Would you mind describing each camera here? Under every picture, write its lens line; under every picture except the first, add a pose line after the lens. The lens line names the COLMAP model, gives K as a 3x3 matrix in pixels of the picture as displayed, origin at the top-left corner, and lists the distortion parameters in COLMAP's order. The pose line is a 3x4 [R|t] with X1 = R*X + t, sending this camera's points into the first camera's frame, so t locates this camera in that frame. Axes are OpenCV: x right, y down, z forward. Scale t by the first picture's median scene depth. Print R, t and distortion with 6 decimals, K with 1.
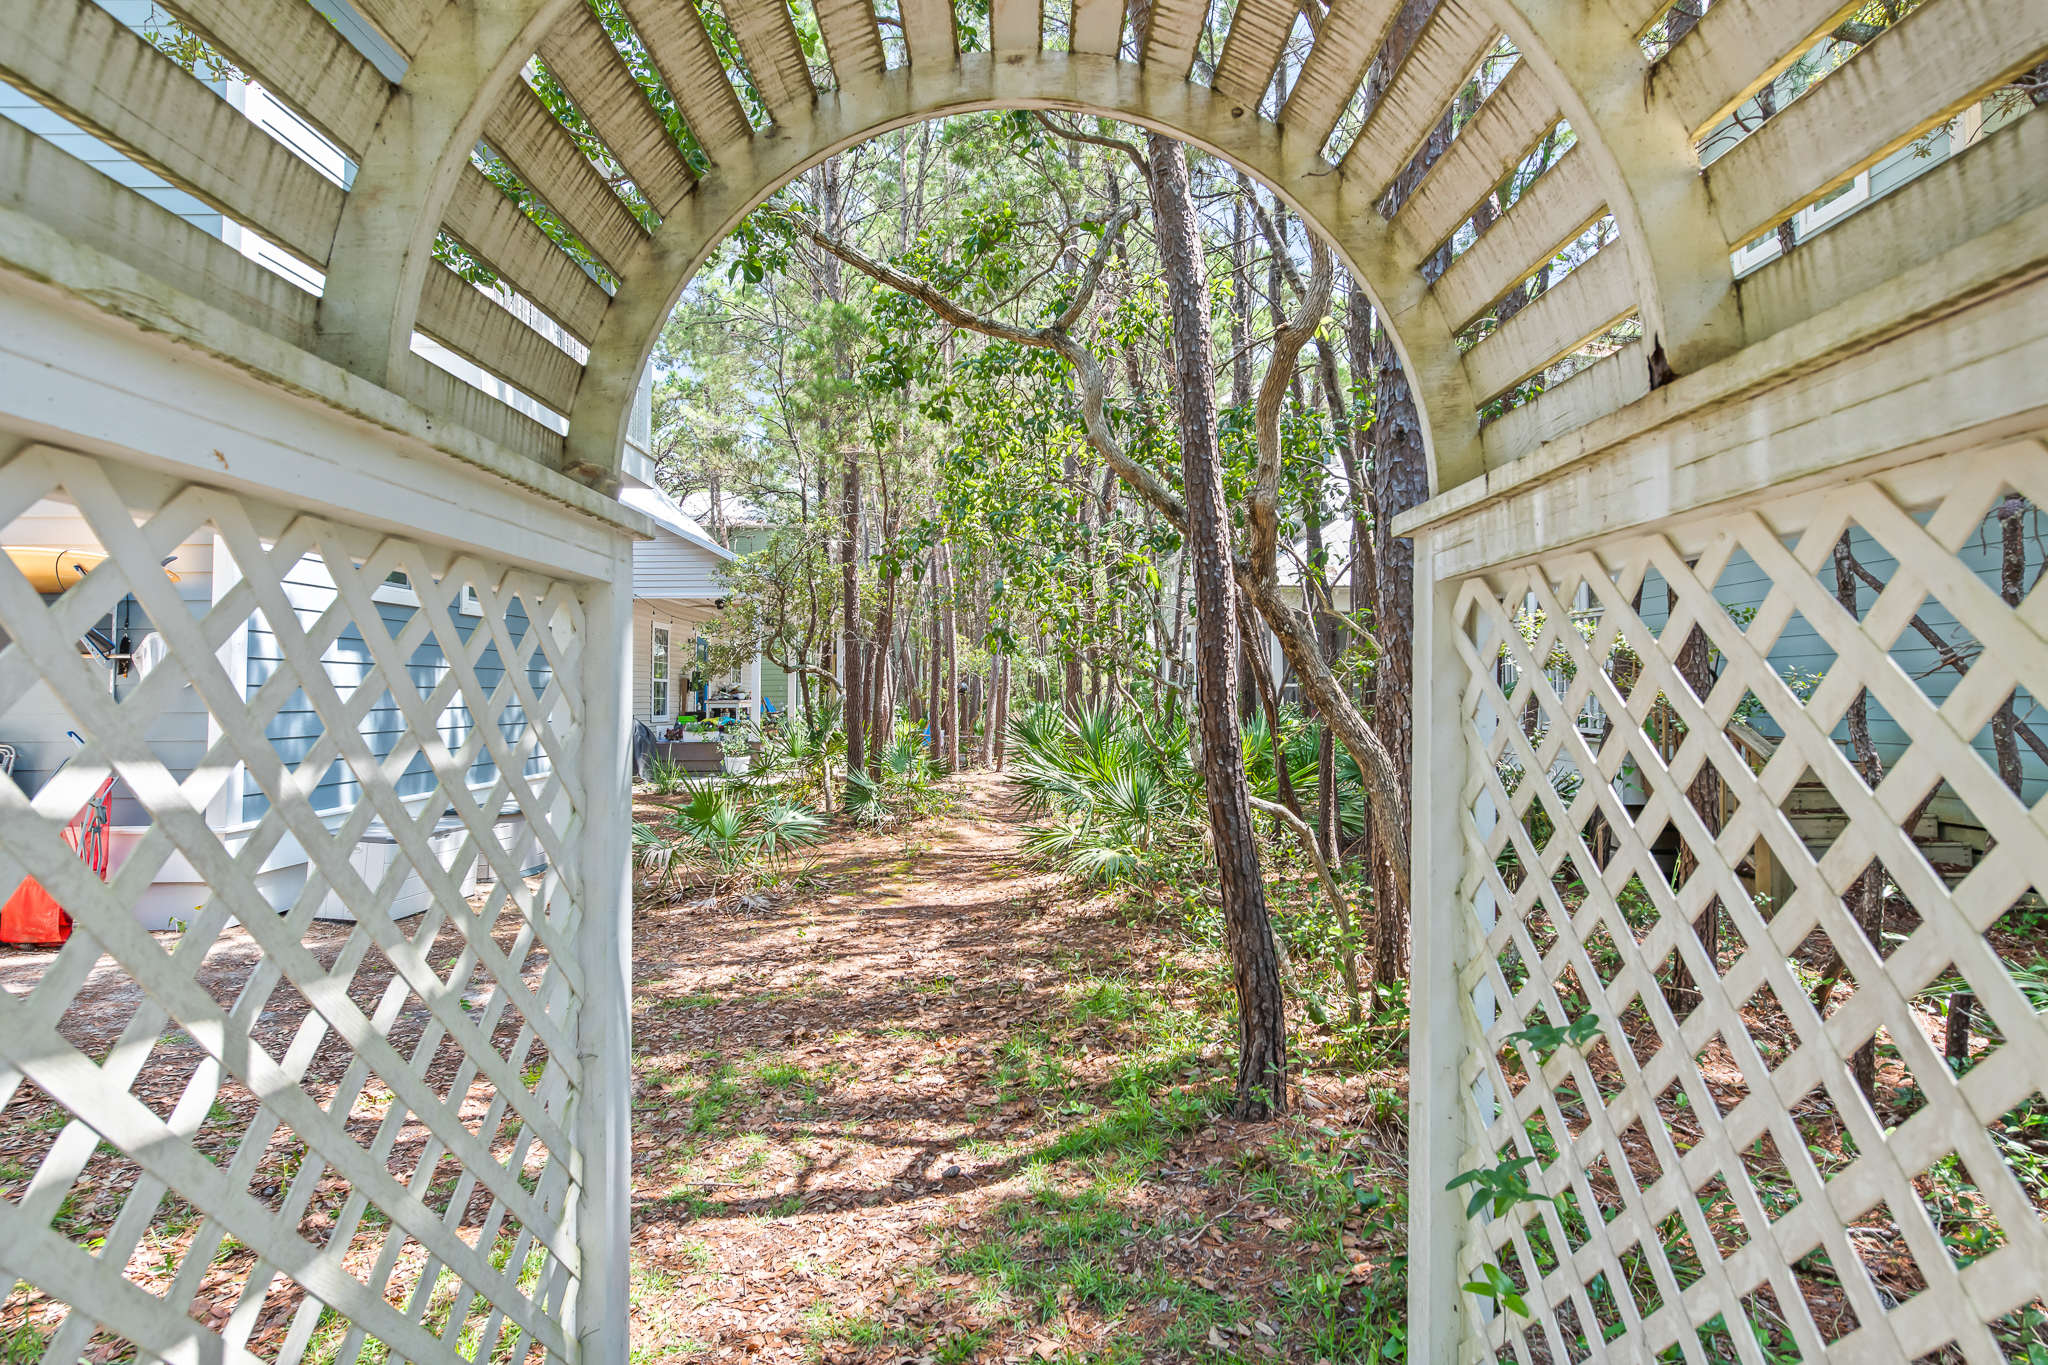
lens RADIAL K [[1072.1, 0, 1024.4], [0, 1072.1, 680.1], [0, 0, 1]] dist [-0.024228, 0.000009]
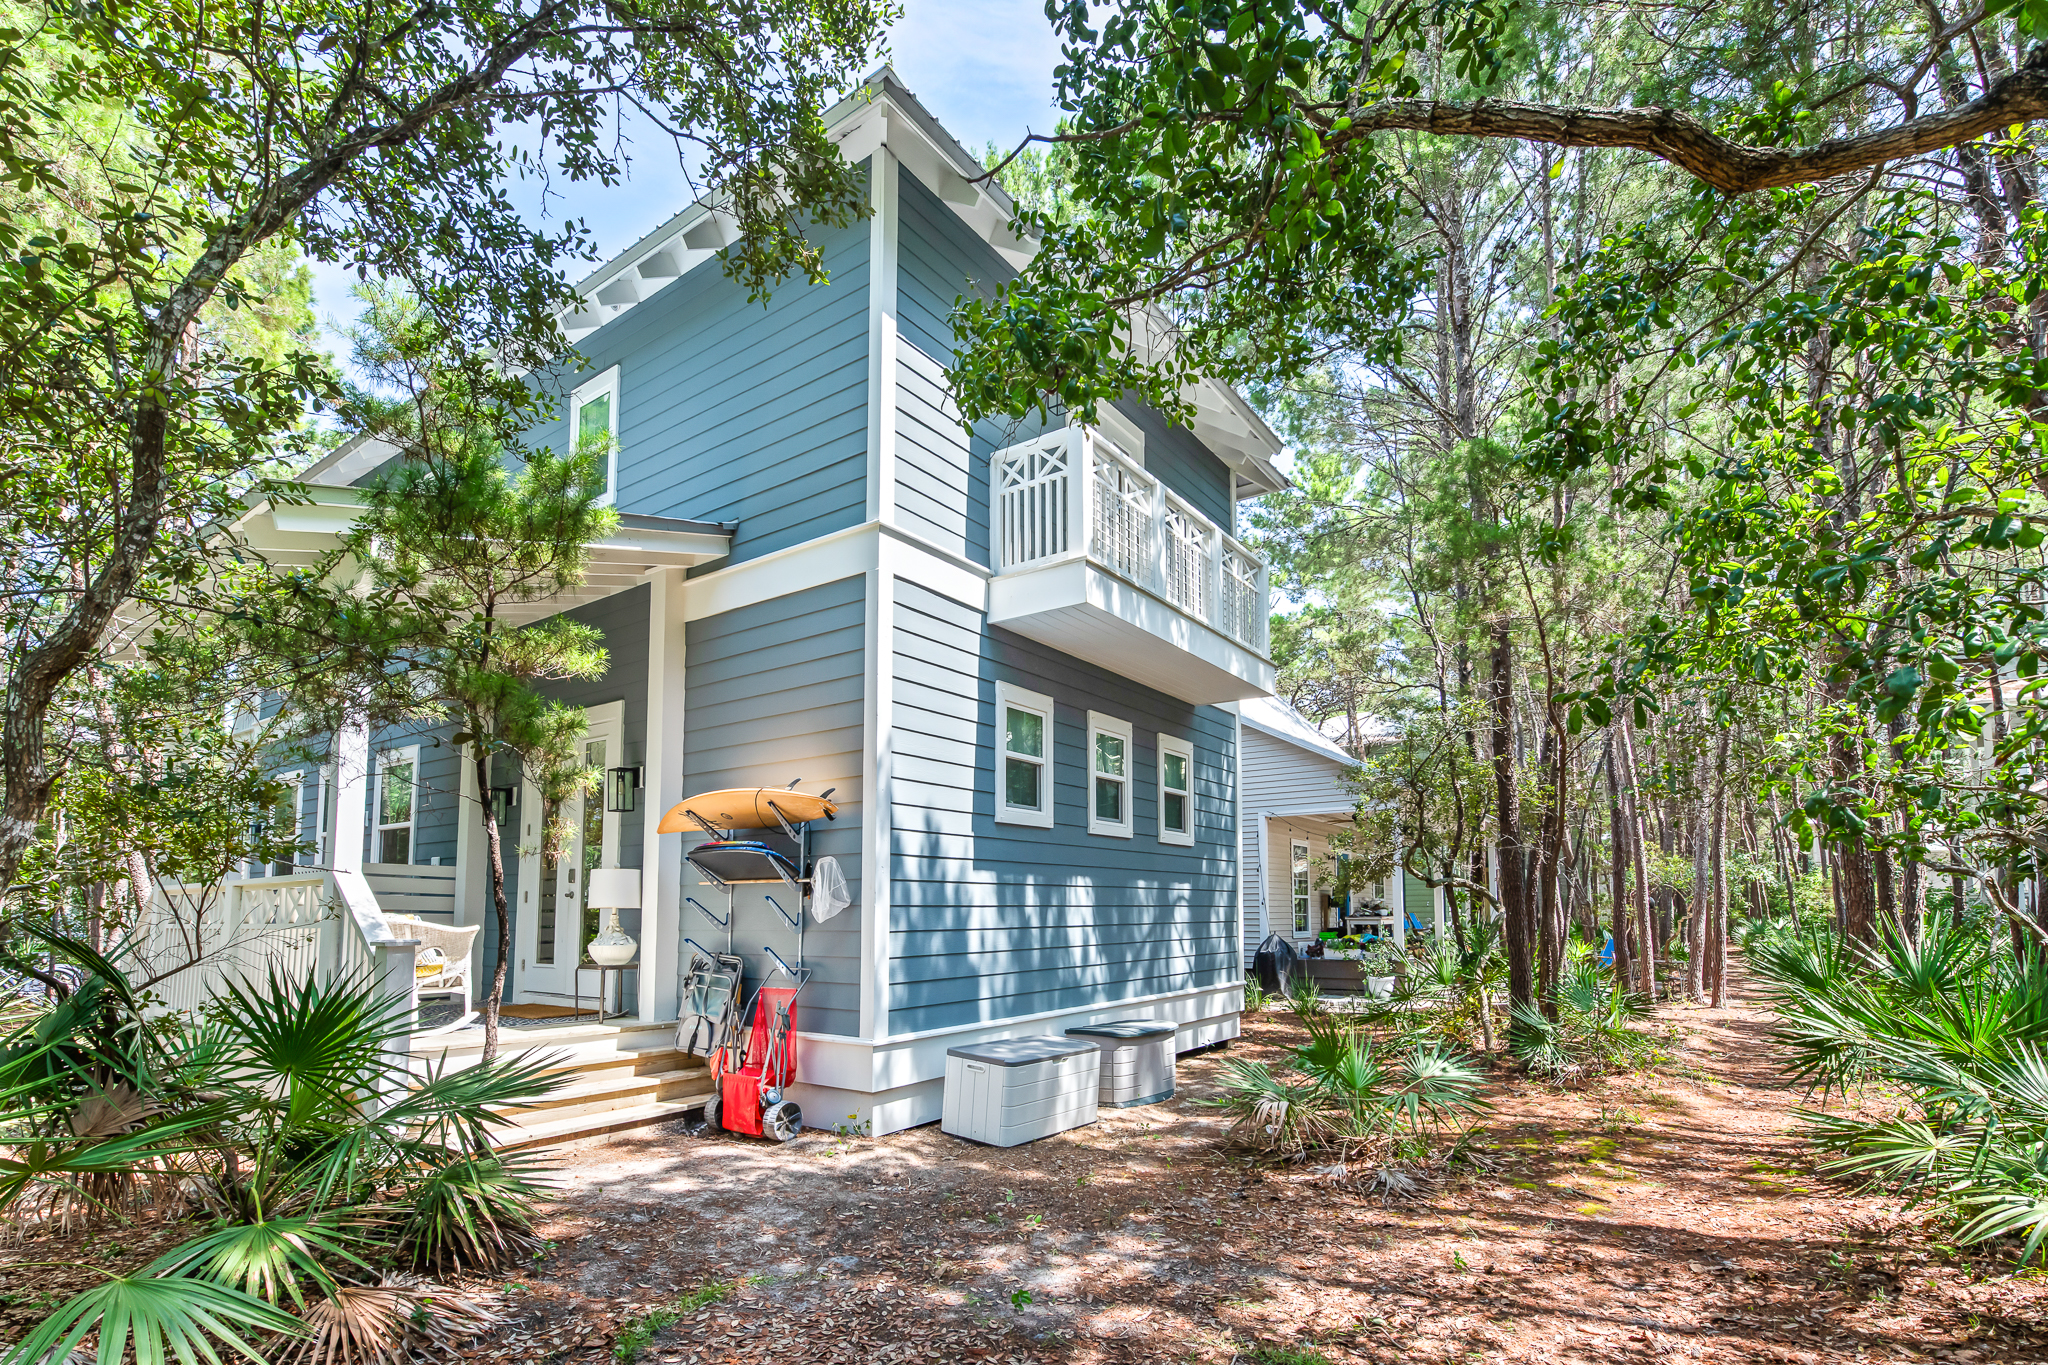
lens RADIAL K [[964.6, 0, 1040.1], [0, 964.6, 830.9], [0, 0, 1]] dist [0.002795, -0.000083]
pose [[0.821666, -0.047933, -0.567950, -0.035096], [0.009864, 0.997504, -0.069917, -0.000767], [0.569883, 0.051846, 0.820088, 0.178609]]
